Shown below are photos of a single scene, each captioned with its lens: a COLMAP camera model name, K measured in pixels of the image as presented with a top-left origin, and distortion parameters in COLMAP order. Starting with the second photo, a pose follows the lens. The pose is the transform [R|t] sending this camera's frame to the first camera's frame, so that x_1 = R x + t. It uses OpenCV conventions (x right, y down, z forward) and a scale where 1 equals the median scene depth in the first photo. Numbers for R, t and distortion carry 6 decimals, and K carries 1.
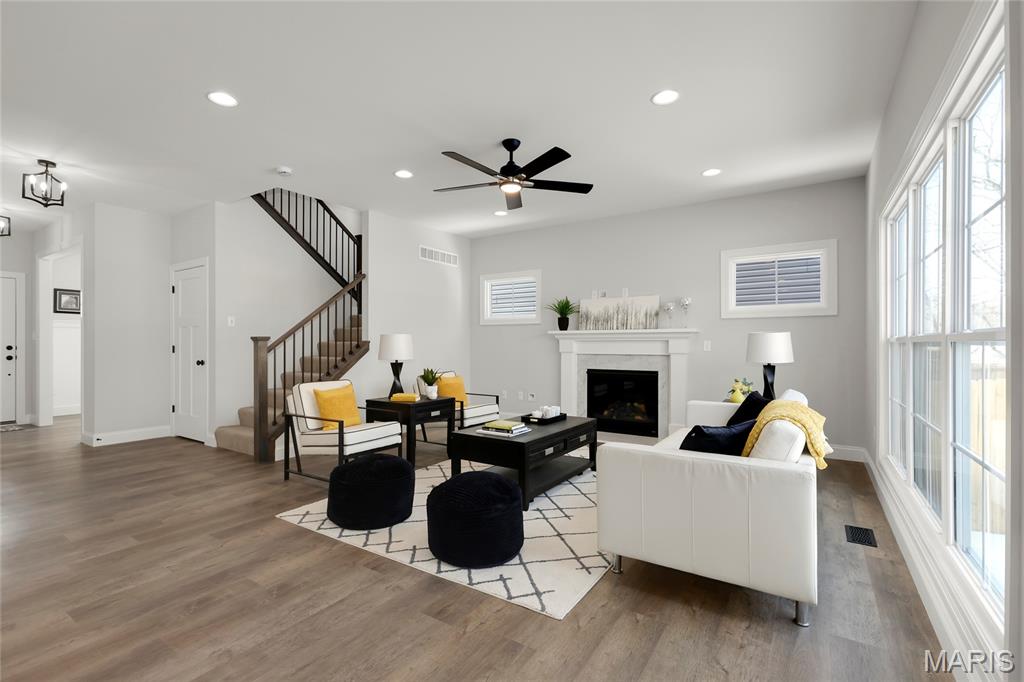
lens RADIAL K [[464.5, 0, 504.7], [0, 464.5, 340.3], [0, 0, 1]] dist [-0.001053, 0.002668]
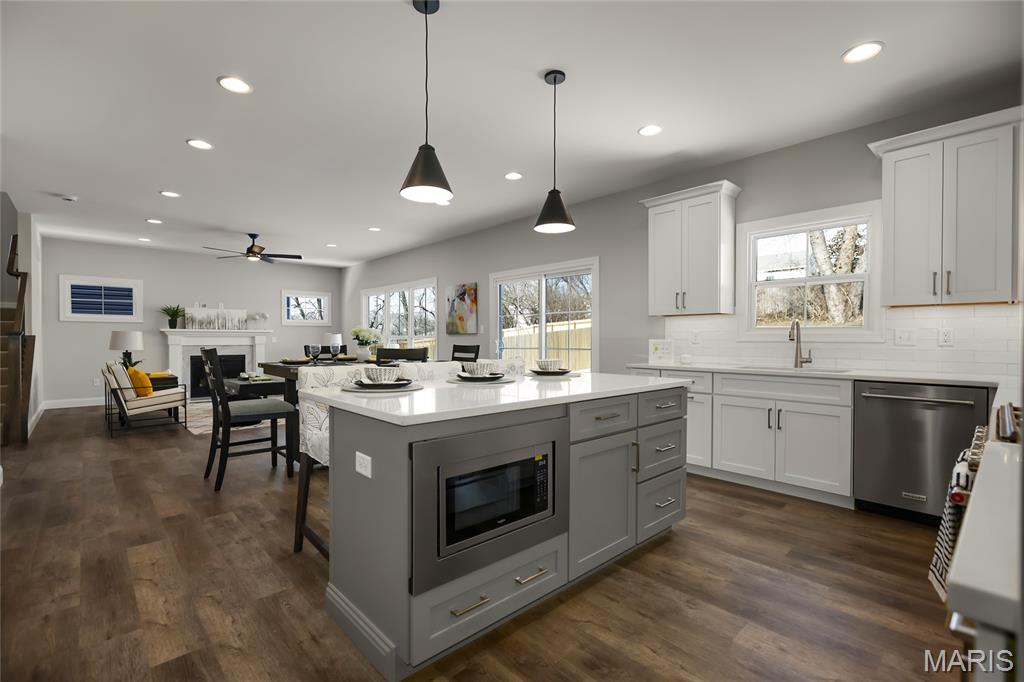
lens RADIAL K [[464.5, 0, 504.3], [0, 464.5, 341.6], [0, 0, 1]] dist [-0.001053, 0.002668]
pose [[0.240049, -0.005646, 0.970744, -1.488487], [-0.004470, 0.999966, 0.006921, 0.004061], [-0.970750, -0.006000, 0.240016, -0.437633]]
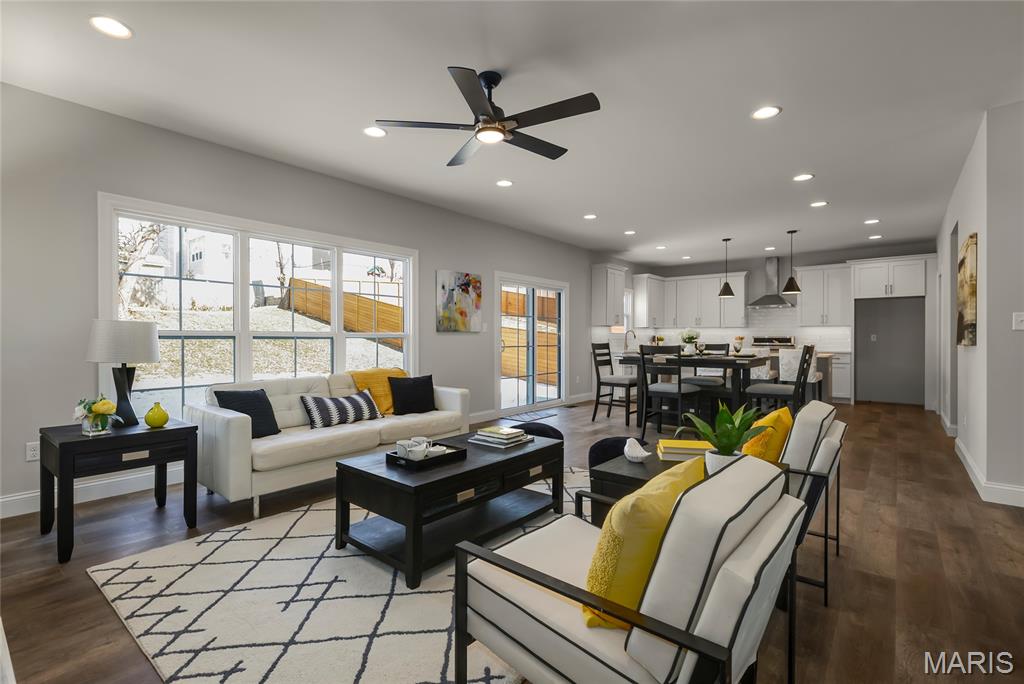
lens RADIAL K [[464.5, 0, 512.4], [0, 464.5, 342.2], [0, 0, 1]] dist [-0.001053, 0.002668]
pose [[-0.995068, -0.002149, 0.099169, -0.096026], [-0.001719, 0.999989, 0.004422, 0.014398], [-0.099178, 0.004230, -0.995061, 1.633715]]
